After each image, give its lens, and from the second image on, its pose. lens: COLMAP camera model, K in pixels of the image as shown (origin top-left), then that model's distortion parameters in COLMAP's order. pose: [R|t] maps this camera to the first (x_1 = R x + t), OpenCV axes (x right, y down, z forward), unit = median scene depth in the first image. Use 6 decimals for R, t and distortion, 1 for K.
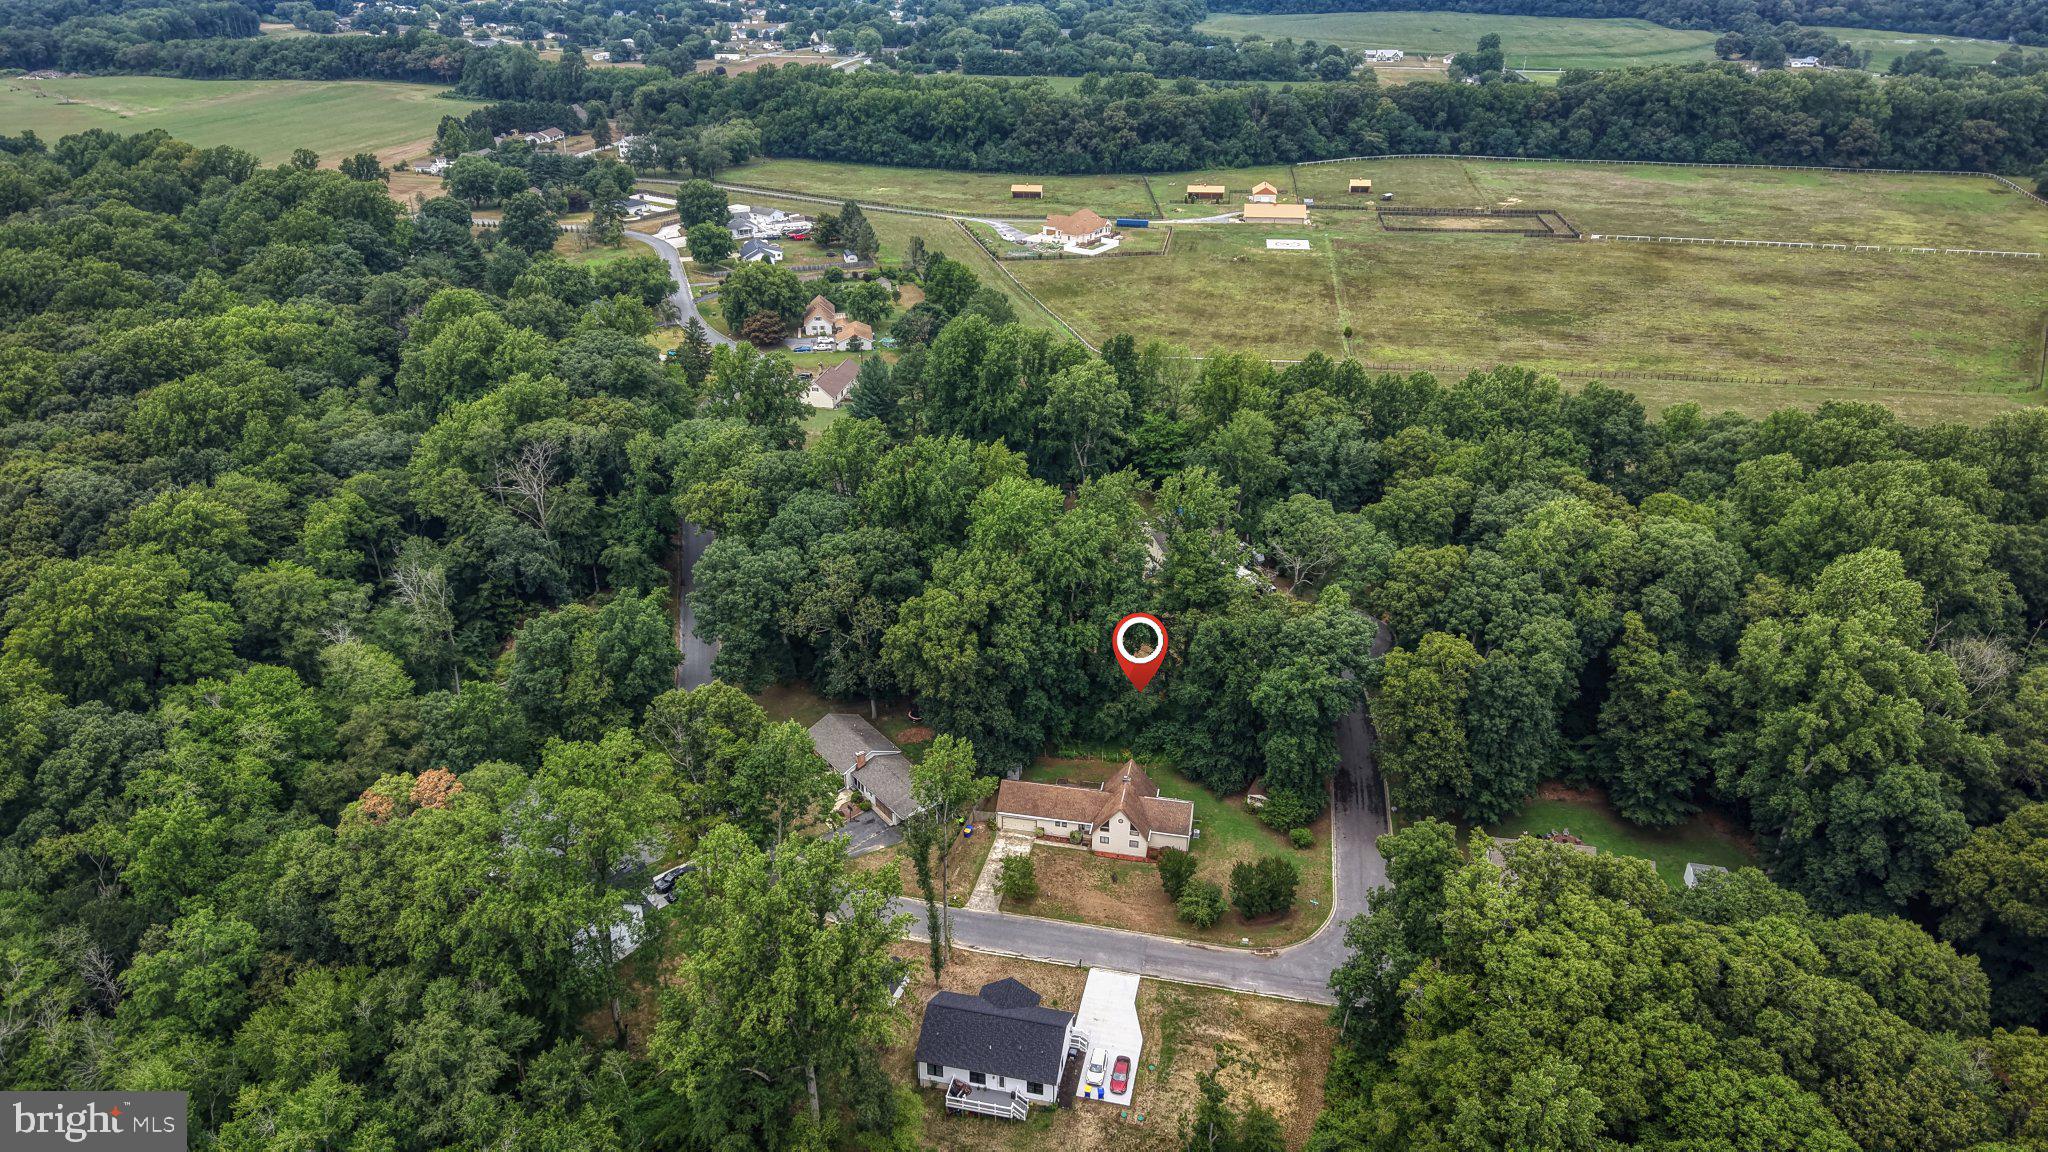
lens RADIAL K [[1373.2, 0, 1012.2], [0, 1373.2, 566.8], [0, 0, 1]] dist [0.036148, -0.040698]
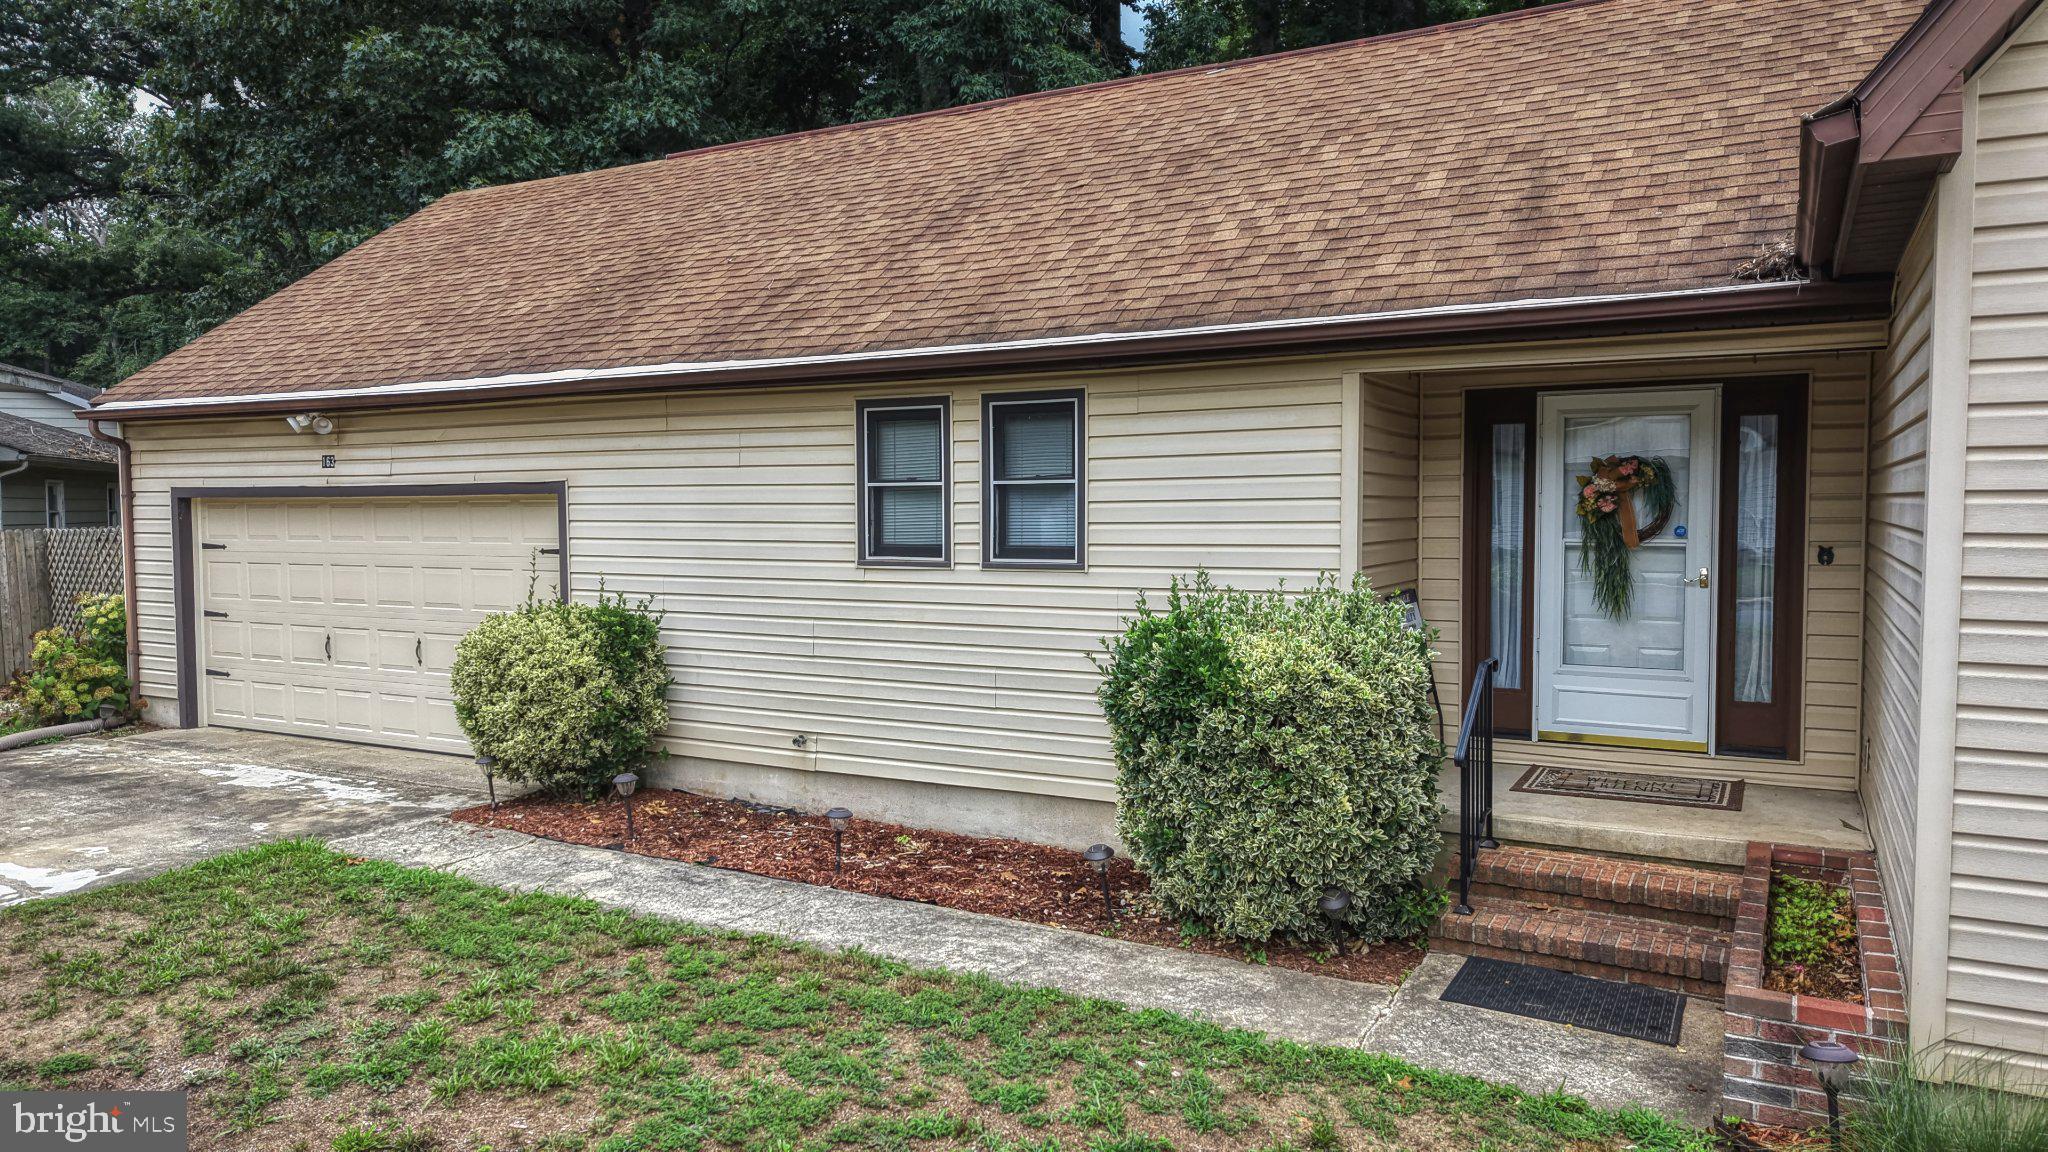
lens RADIAL K [[1373.2, 0, 1016.2], [0, 1373.2, 564.3], [0, 0, 1]] dist [0.036148, -0.040698]
pose [[0.954868, 0.011879, -0.296792, 0.052190], [-0.128713, 0.917061, -0.377402, 0.213657], [0.267693, 0.398571, 0.877201, 0.998298]]
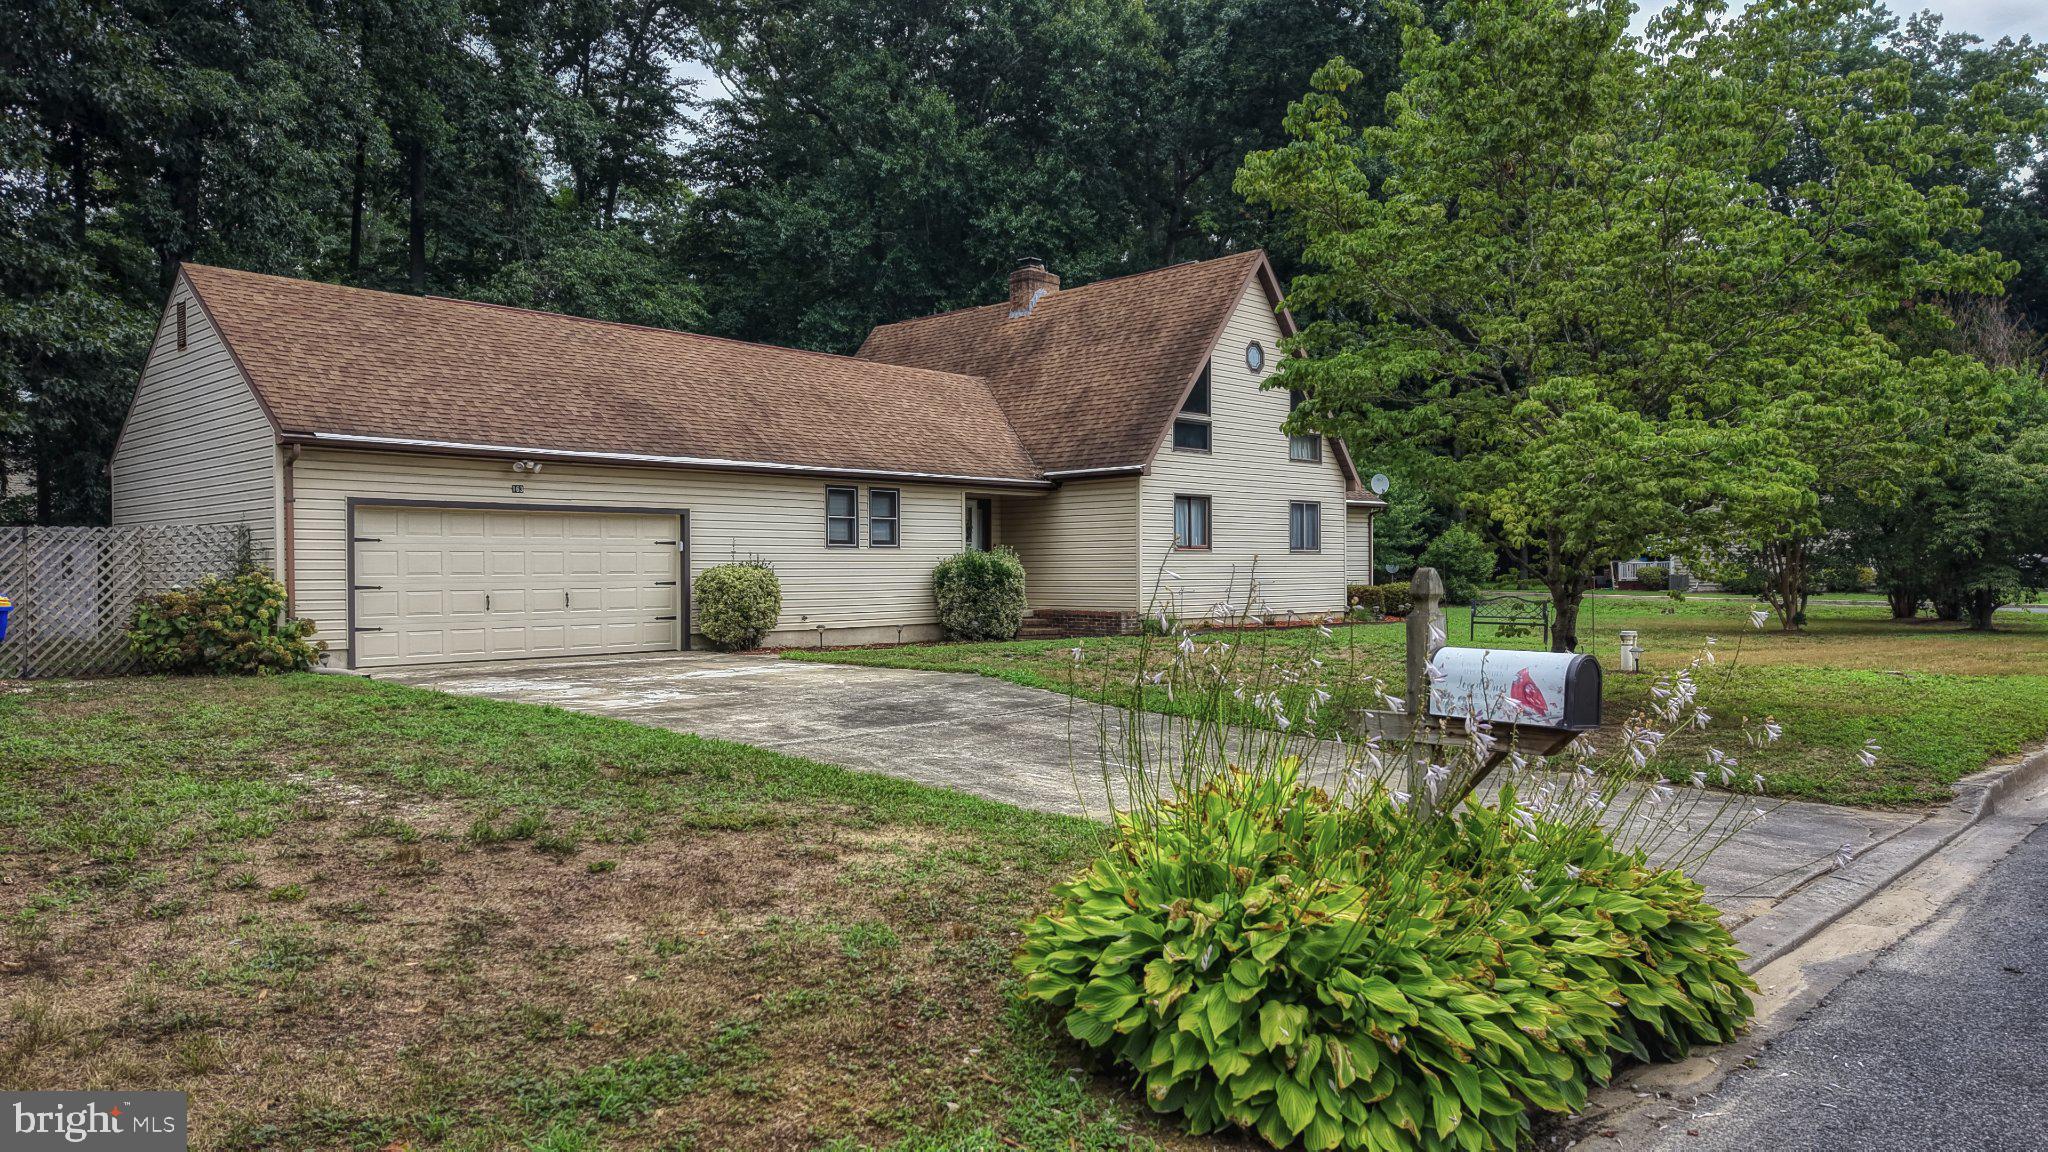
lens RADIAL K [[1373.2, 0, 1021.5], [0, 1373.2, 579.3], [0, 0, 1]] dist [0.036148, -0.040698]
pose [[0.523781, -0.005303, 0.851836, -0.065639], [0.377693, 0.897763, -0.226649, 0.234224], [-0.763545, 0.440447, 0.472235, 0.967209]]
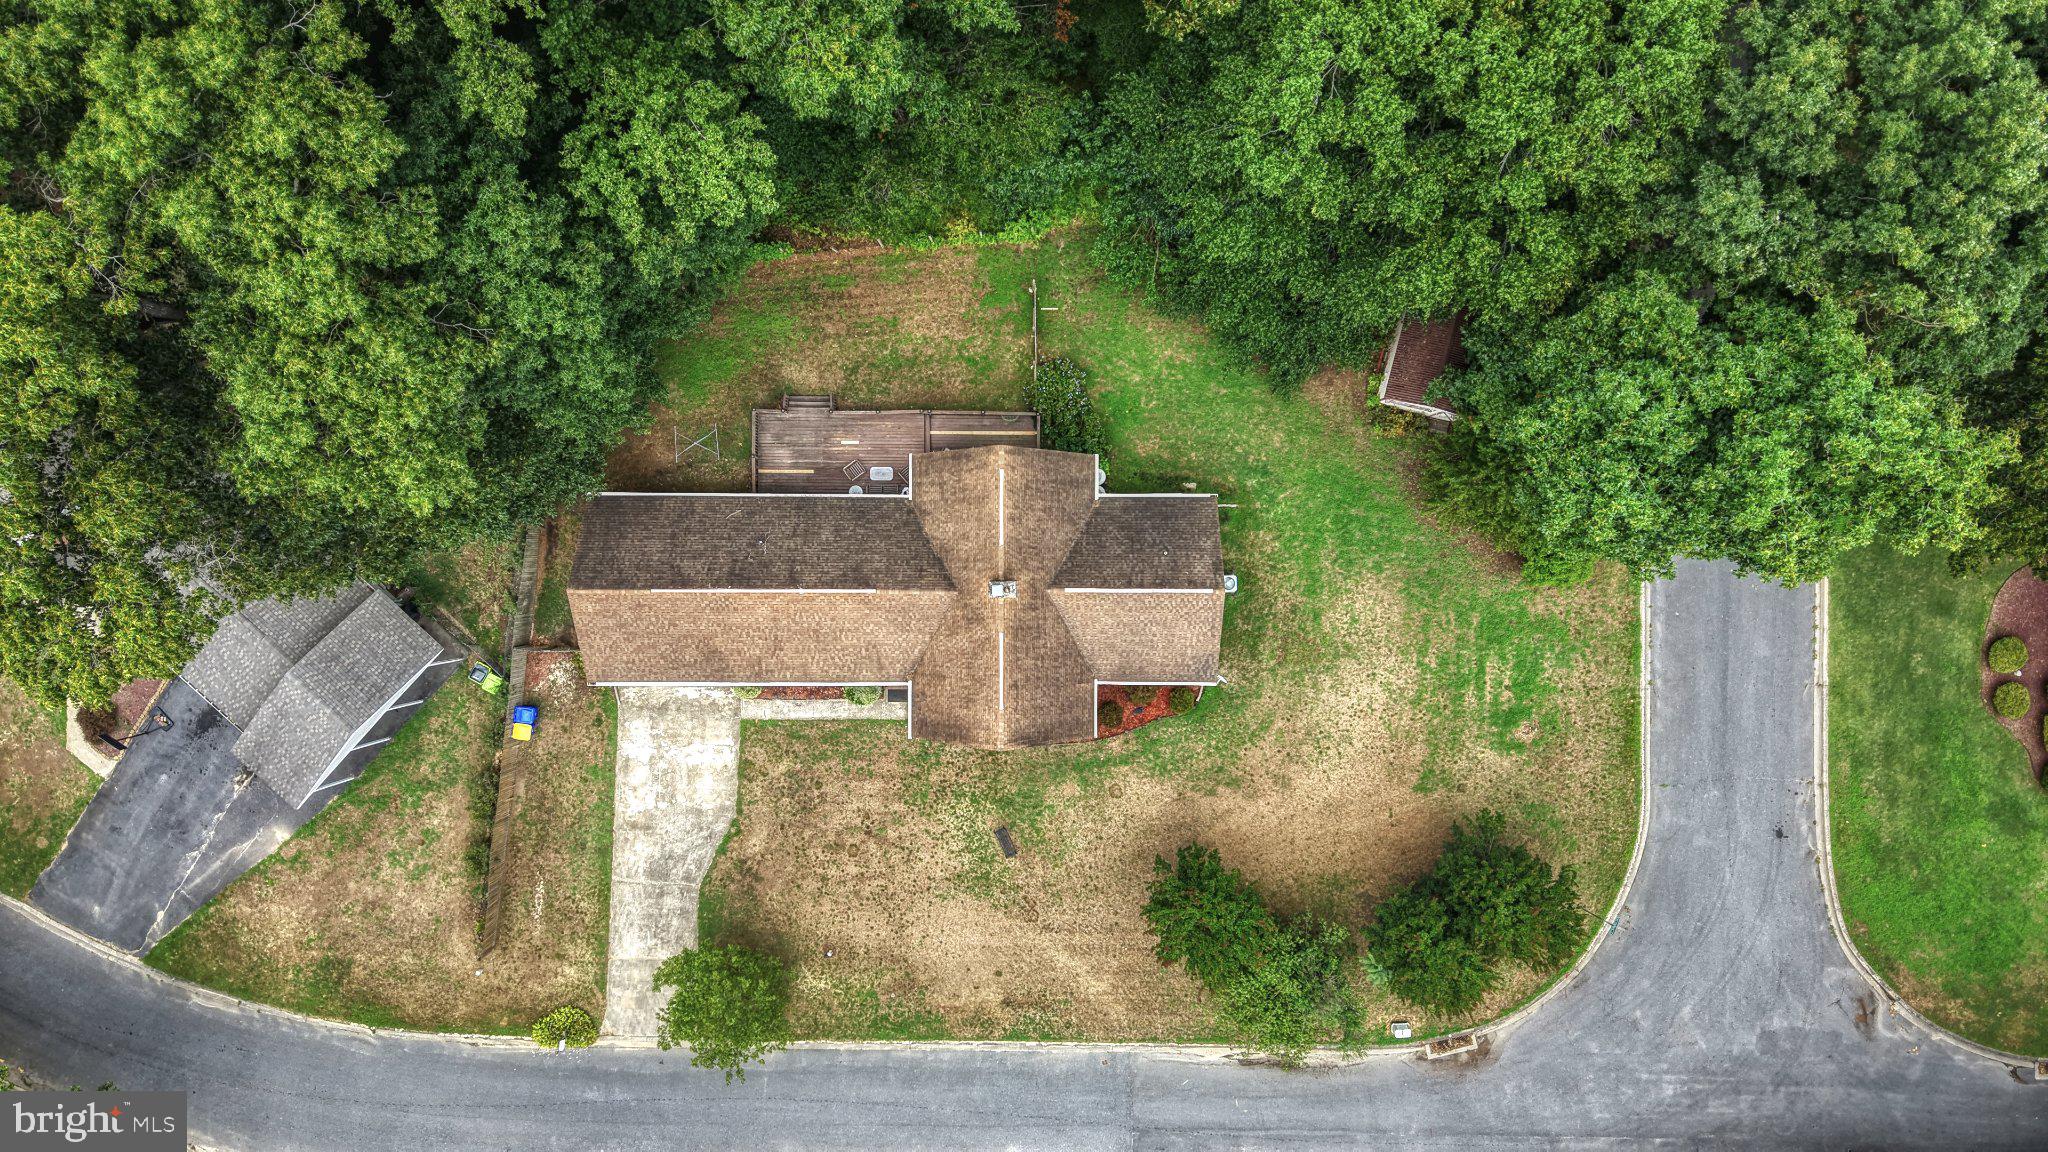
lens RADIAL K [[1373.2, 0, 1042.8], [0, 1373.2, 577.1], [0, 0, 1]] dist [0.036148, -0.040698]
pose [[0.978323, -0.206900, 0.008775, 0.092765], [0.084463, 0.437353, 0.895315, -0.102751], [-0.189079, -0.875165, 0.445348, 0.901969]]
